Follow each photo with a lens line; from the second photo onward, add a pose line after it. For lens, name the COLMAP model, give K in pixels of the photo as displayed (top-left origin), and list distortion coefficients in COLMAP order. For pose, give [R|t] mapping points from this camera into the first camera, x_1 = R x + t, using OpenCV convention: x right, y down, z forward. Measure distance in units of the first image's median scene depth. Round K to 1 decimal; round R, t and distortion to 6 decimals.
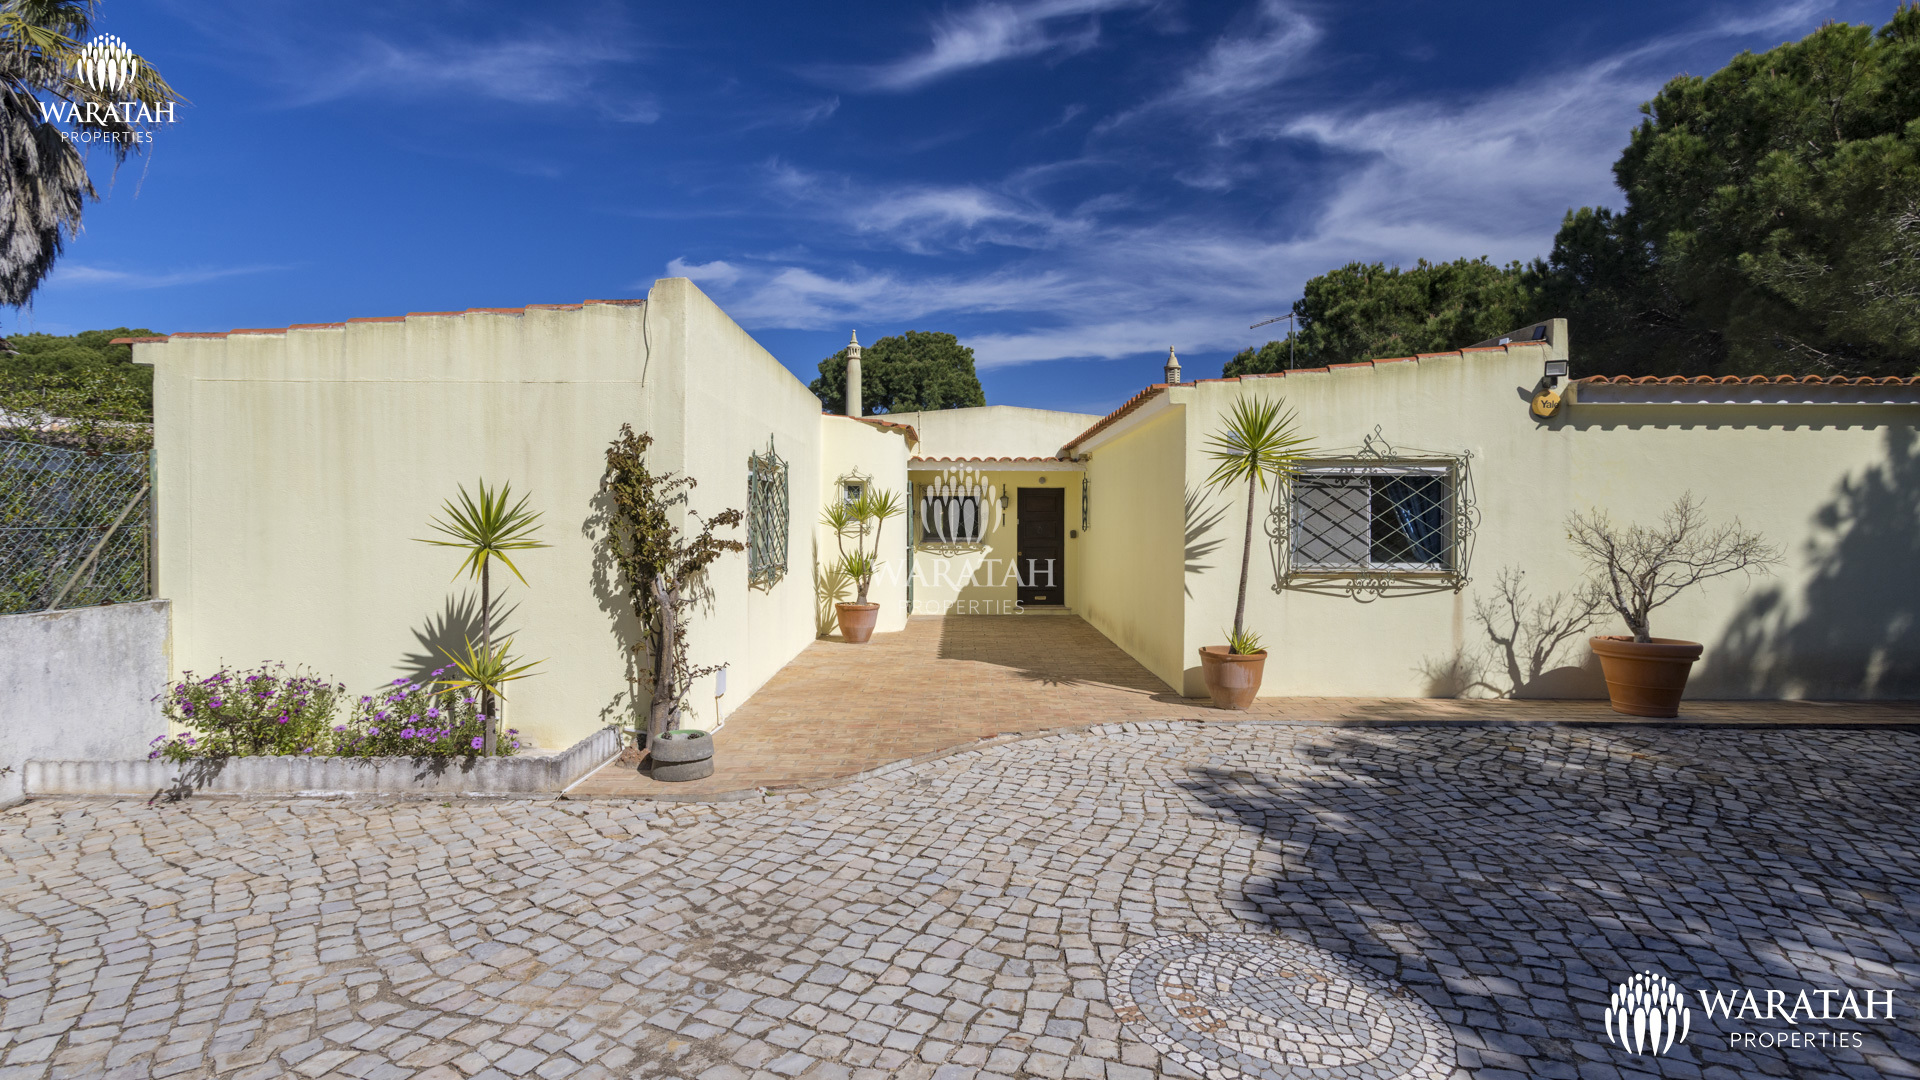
lens RADIAL K [[978.4, 0, 960.0], [0, 978.4, 540.0], [0, 0, 1]] dist [0.000204, 0.000000]
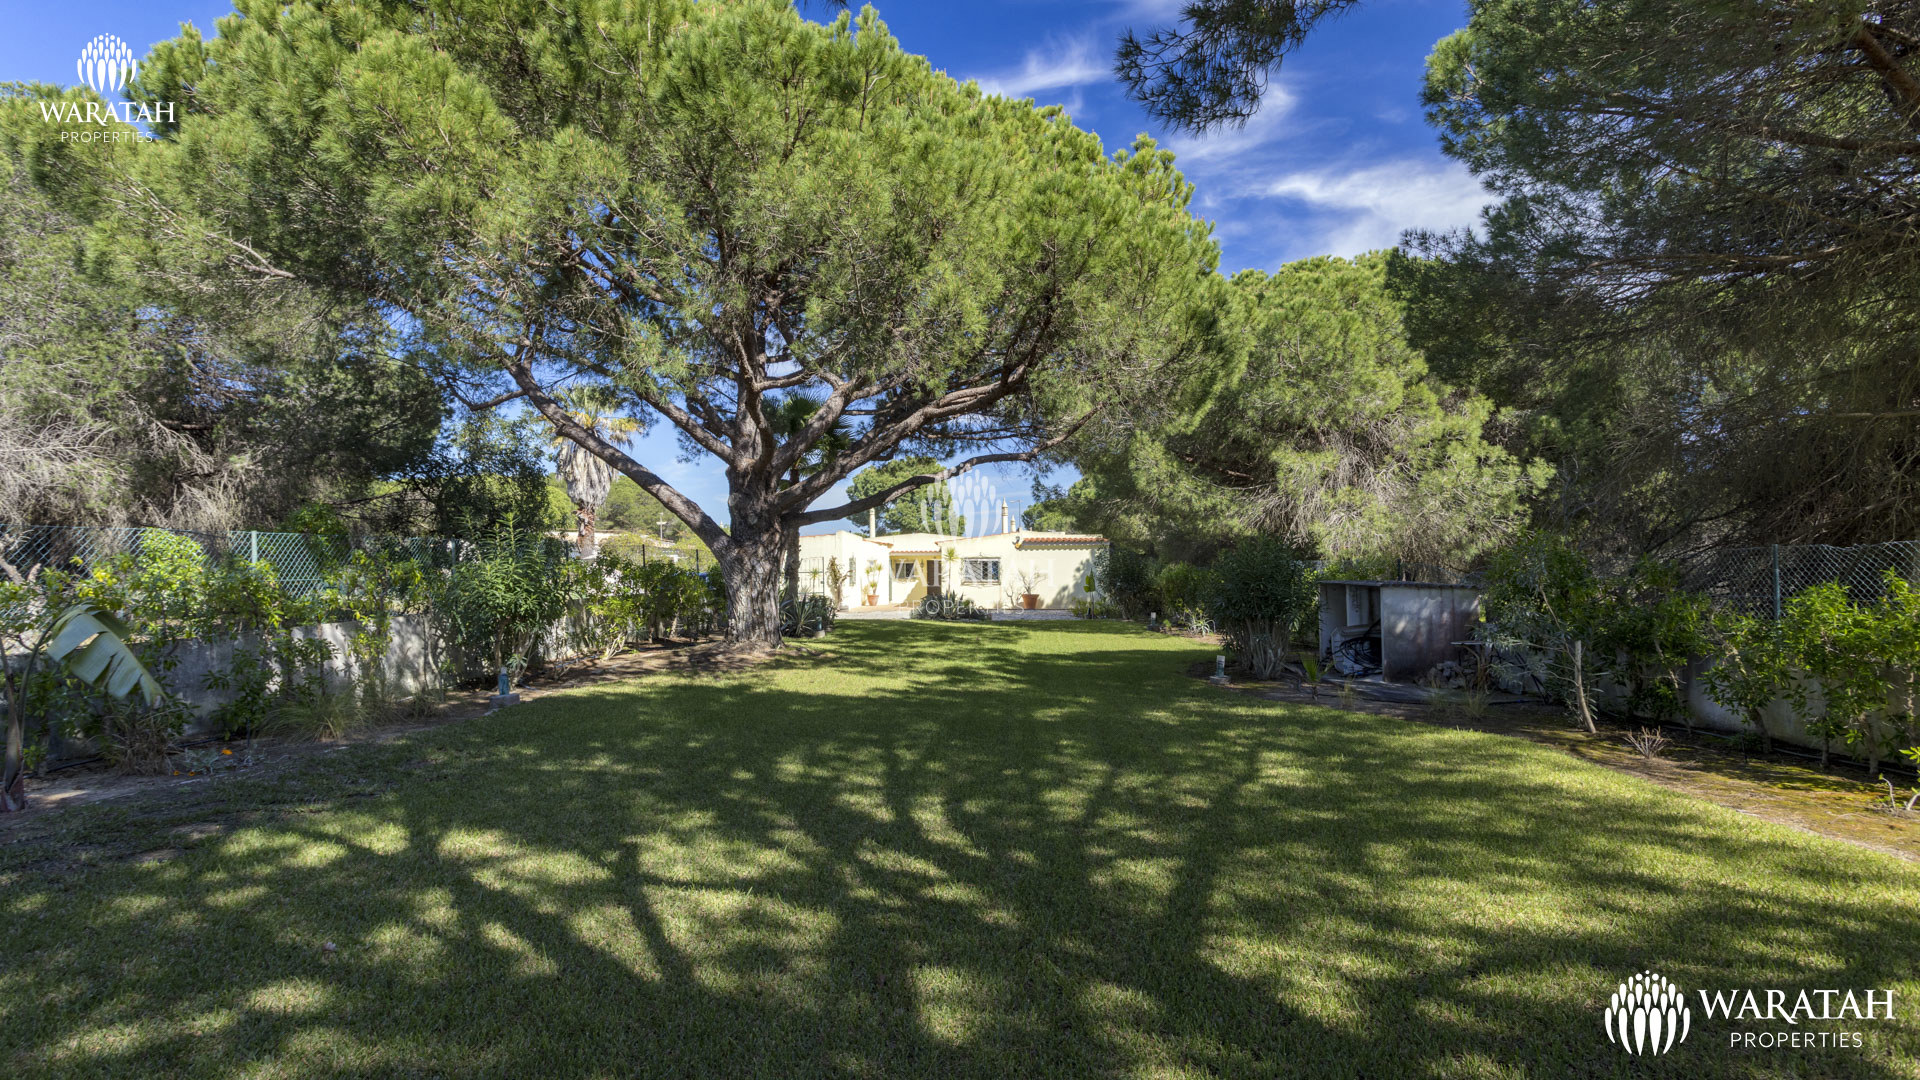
lens RADIAL K [[978.4, 0, 960.0], [0, 978.4, 540.0], [0, 0, 1]] dist [0.000204, 0.000000]
pose [[0.999899, -0.007983, -0.011773, 0.218287], [0.007483, 0.999092, -0.041938, 0.014569], [0.012097, 0.041846, 0.999051, -2.199449]]
